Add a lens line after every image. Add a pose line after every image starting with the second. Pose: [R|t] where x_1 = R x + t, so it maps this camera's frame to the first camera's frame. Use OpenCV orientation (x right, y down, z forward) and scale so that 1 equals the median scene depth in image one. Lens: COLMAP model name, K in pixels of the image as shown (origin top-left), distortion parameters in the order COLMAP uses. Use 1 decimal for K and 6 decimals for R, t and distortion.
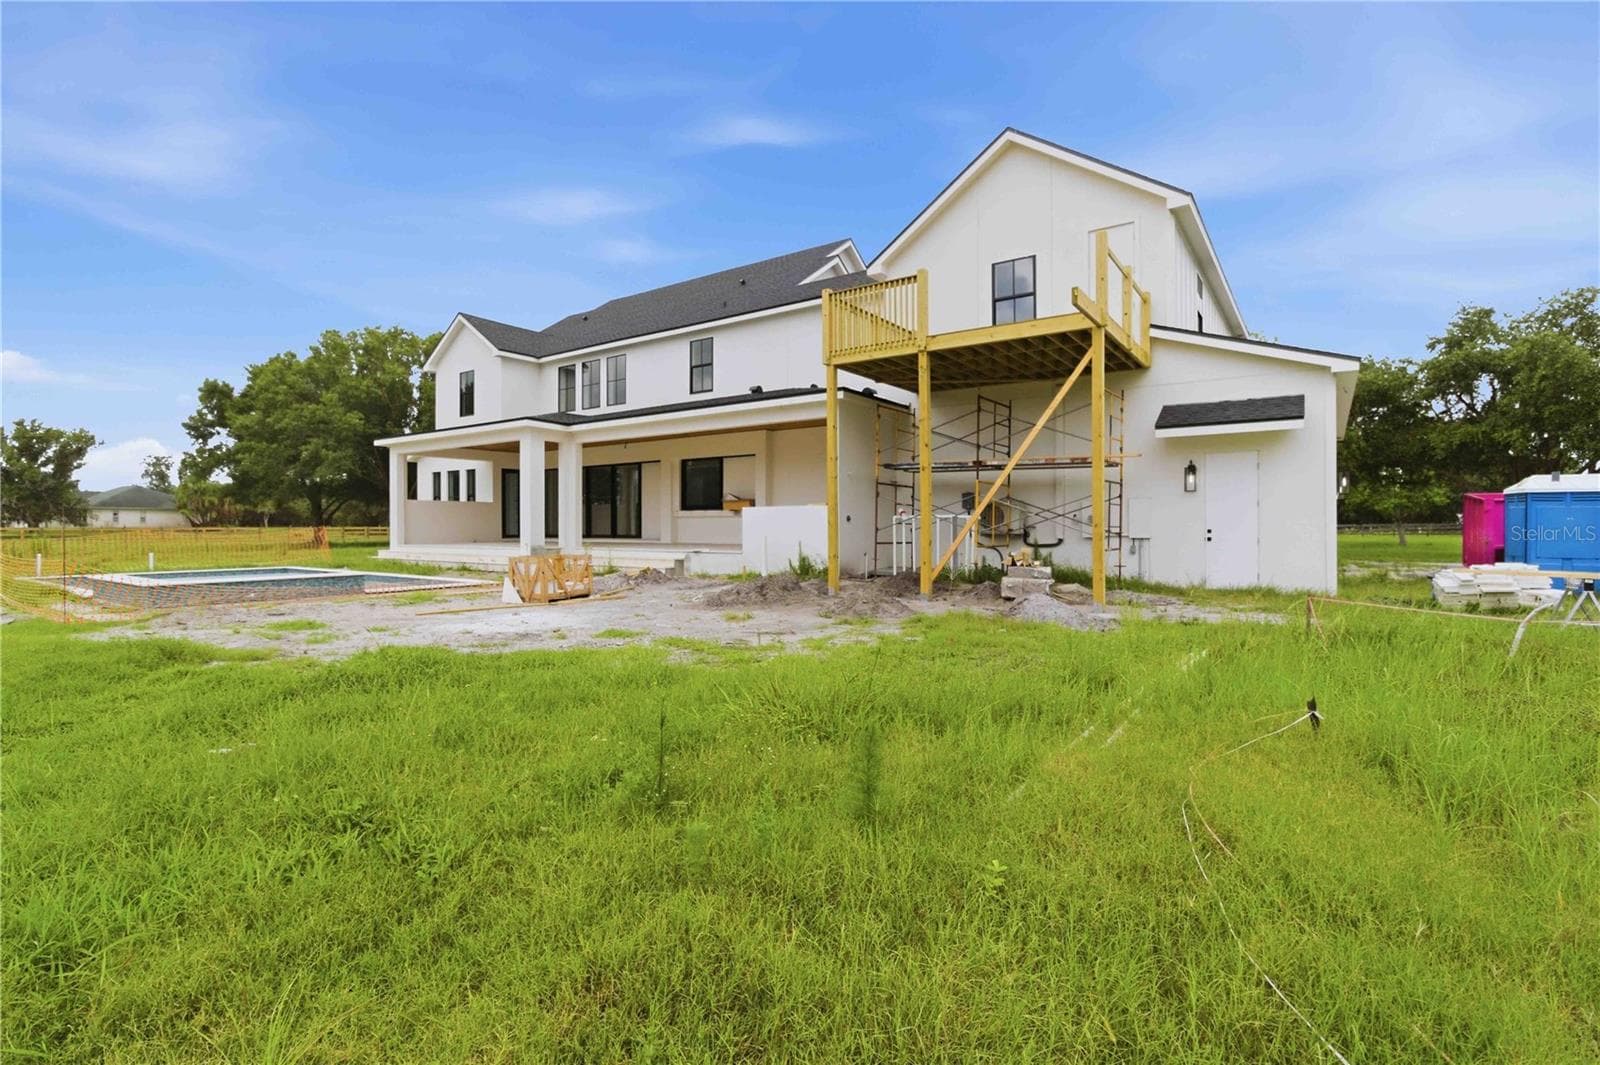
lens RADIAL K [[745.8, 0, 800.0], [0, 745.8, 532.5], [0, 0, 1]] dist [-0.000598, 0.000199]
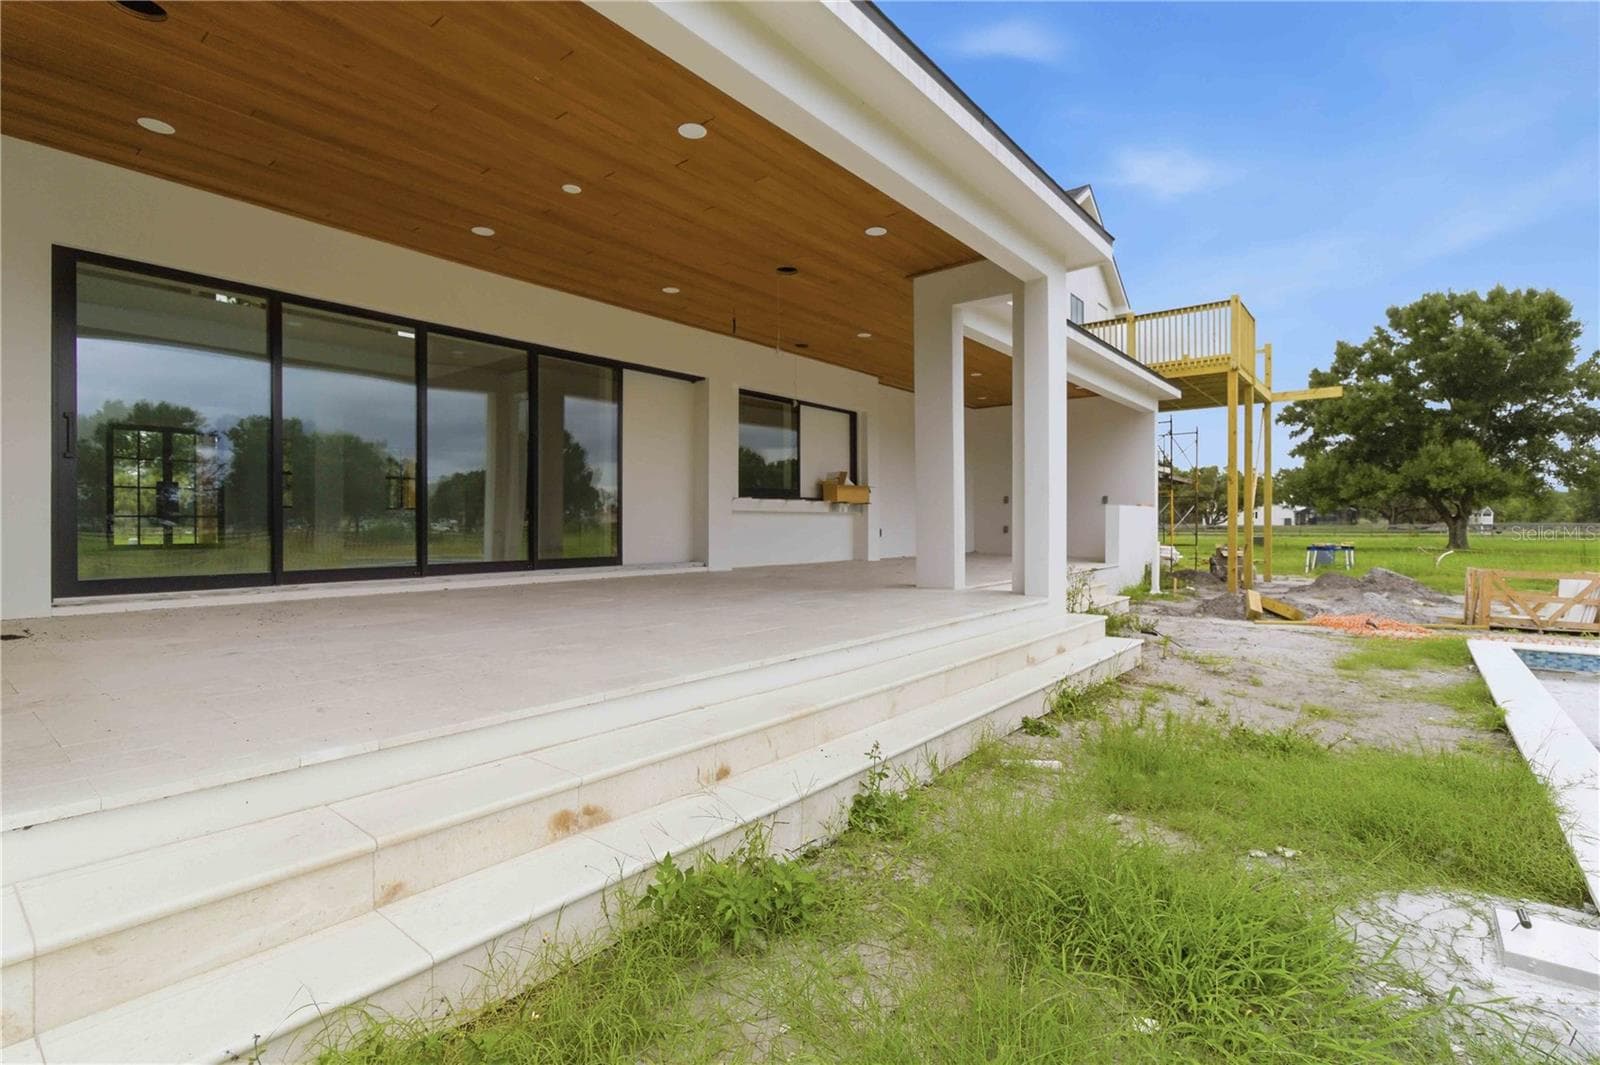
lens RADIAL K [[745.8, 0, 800.0], [0, 745.8, 532.5], [0, 0, 1]] dist [-0.000598, 0.000199]
pose [[0.073766, -0.012842, 0.997193, -0.615007], [0.009657, 0.999879, 0.012163, -0.013360], [-0.997229, 0.008733, 0.073881, 0.933917]]
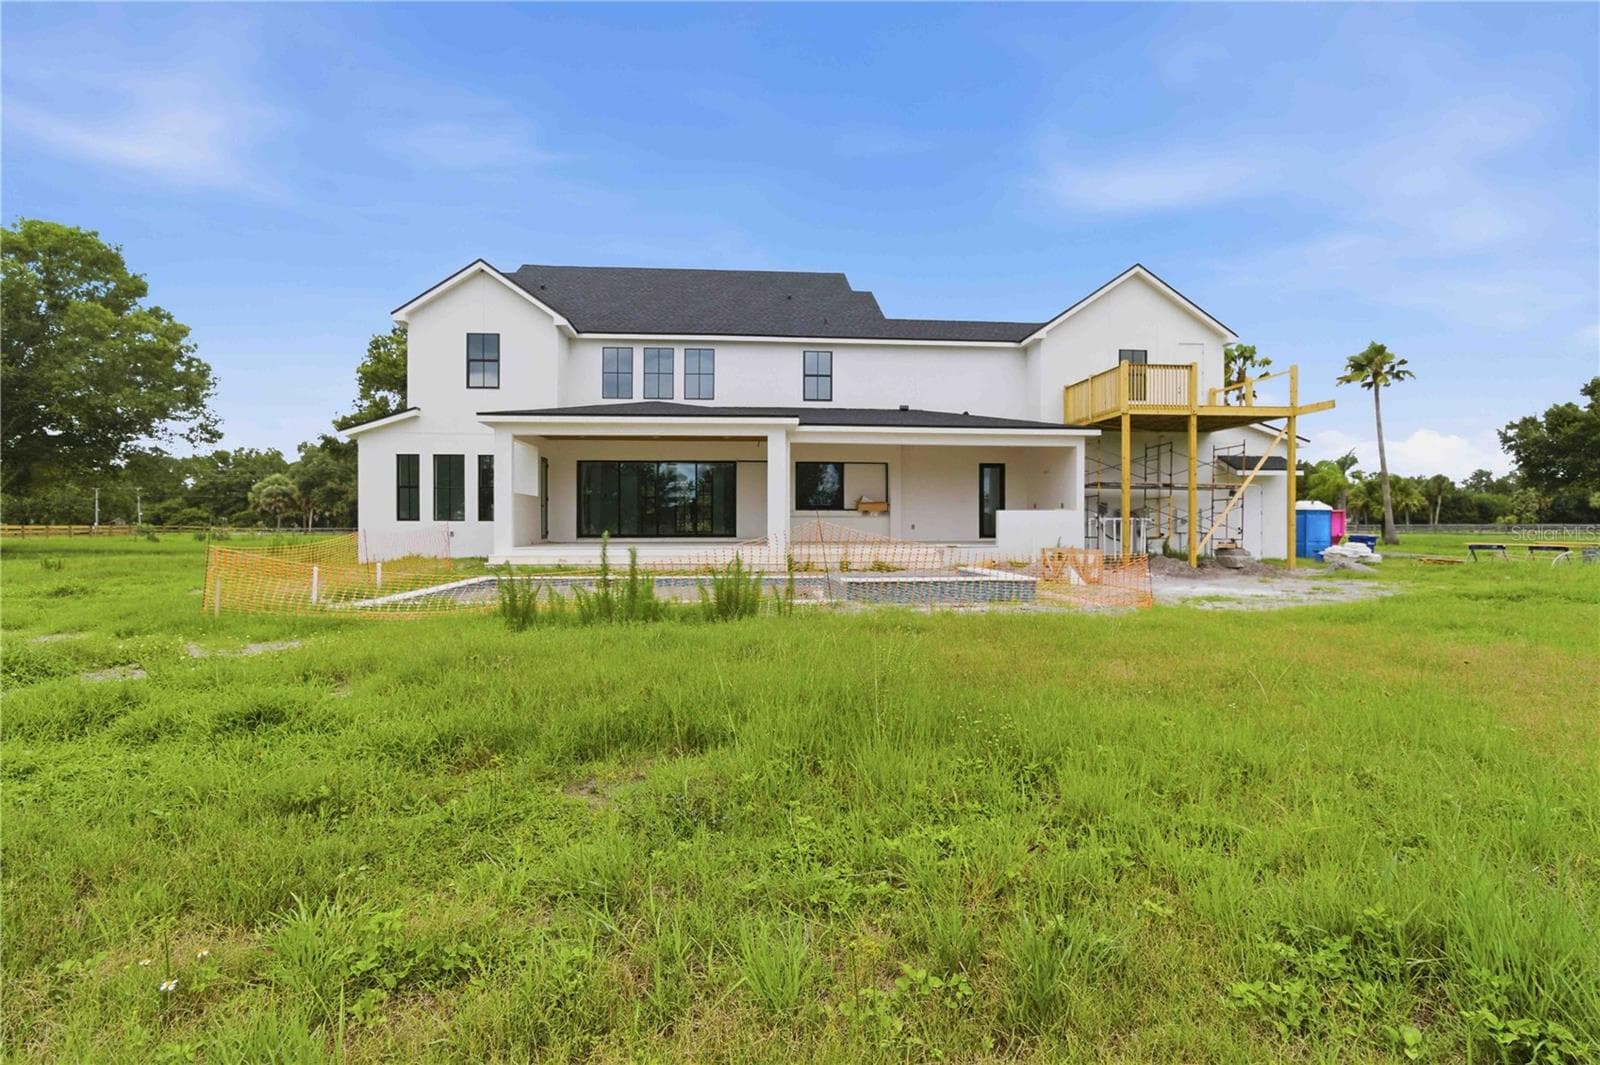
lens RADIAL K [[745.8, 0, 800.0], [0, 745.8, 532.5], [0, 0, 1]] dist [-0.000598, 0.000199]
pose [[0.760112, -0.008540, 0.649736, -0.841232], [0.005623, 0.999963, 0.006565, -0.005578], [-0.649768, -0.001337, 0.760131, 0.196294]]
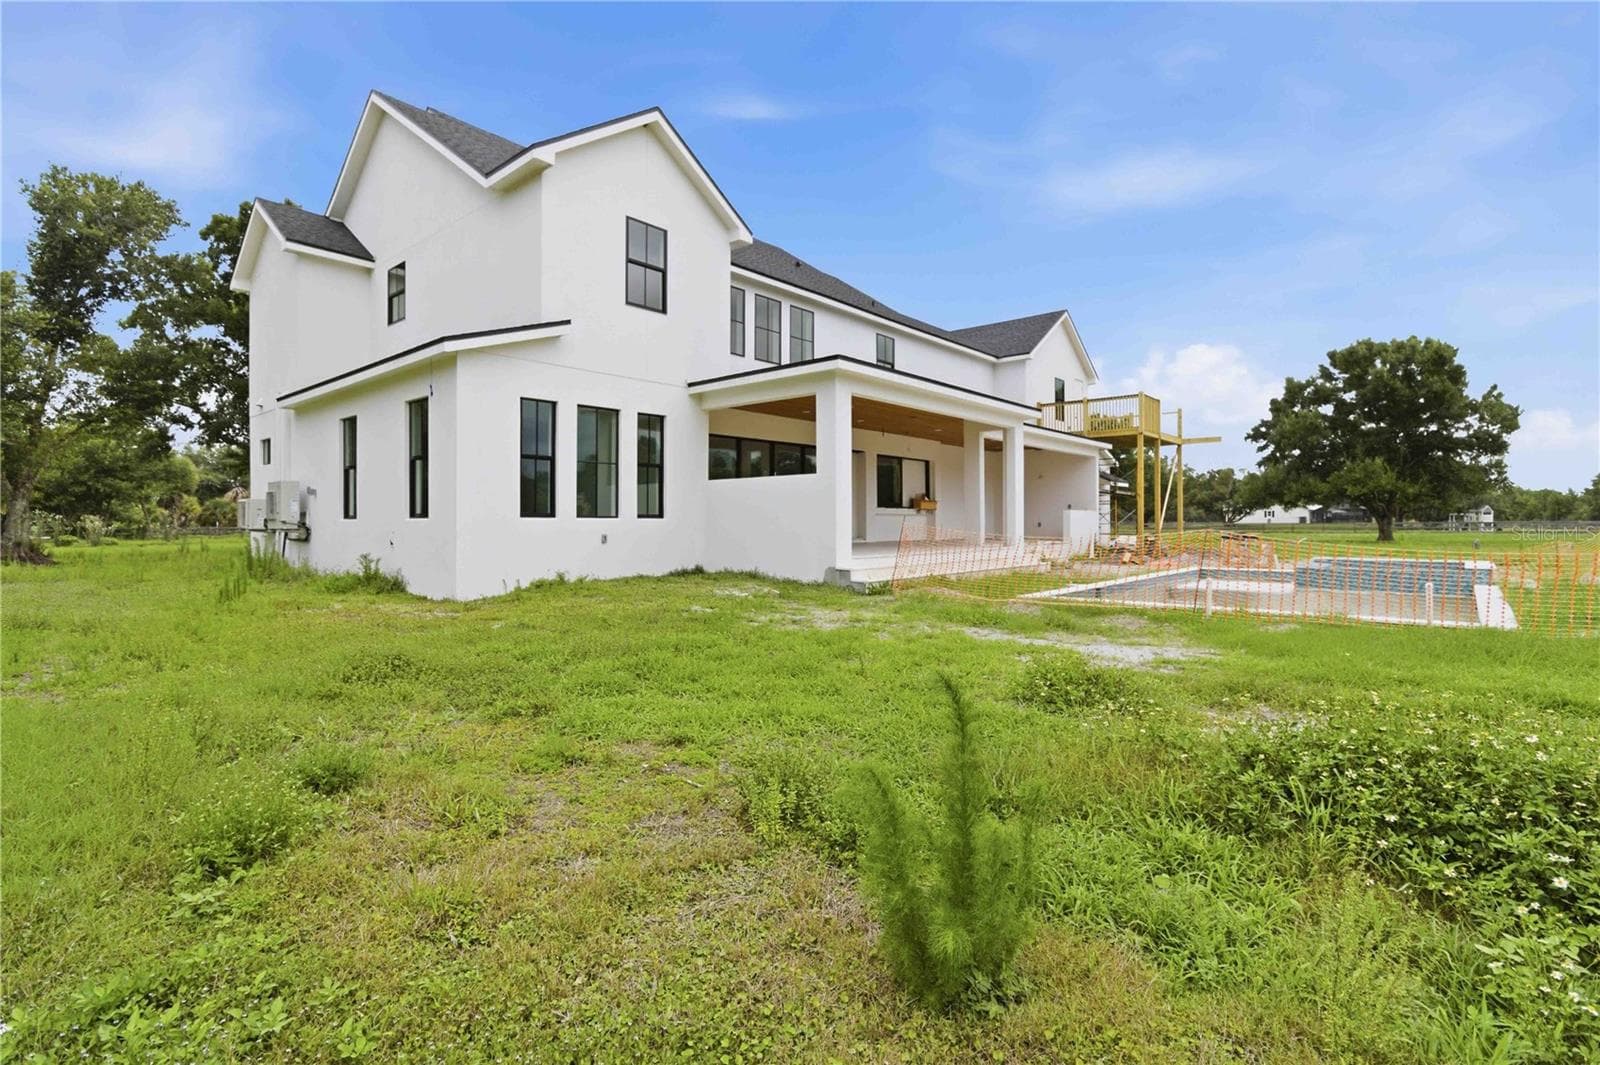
lens RADIAL K [[745.8, 0, 800.0], [0, 745.8, 532.5], [0, 0, 1]] dist [-0.000598, 0.000199]
pose [[0.112546, -0.013801, 0.993551, -1.121712], [0.010842, 0.999861, 0.012661, -0.010821], [-0.993587, 0.009347, 0.112680, 0.996282]]
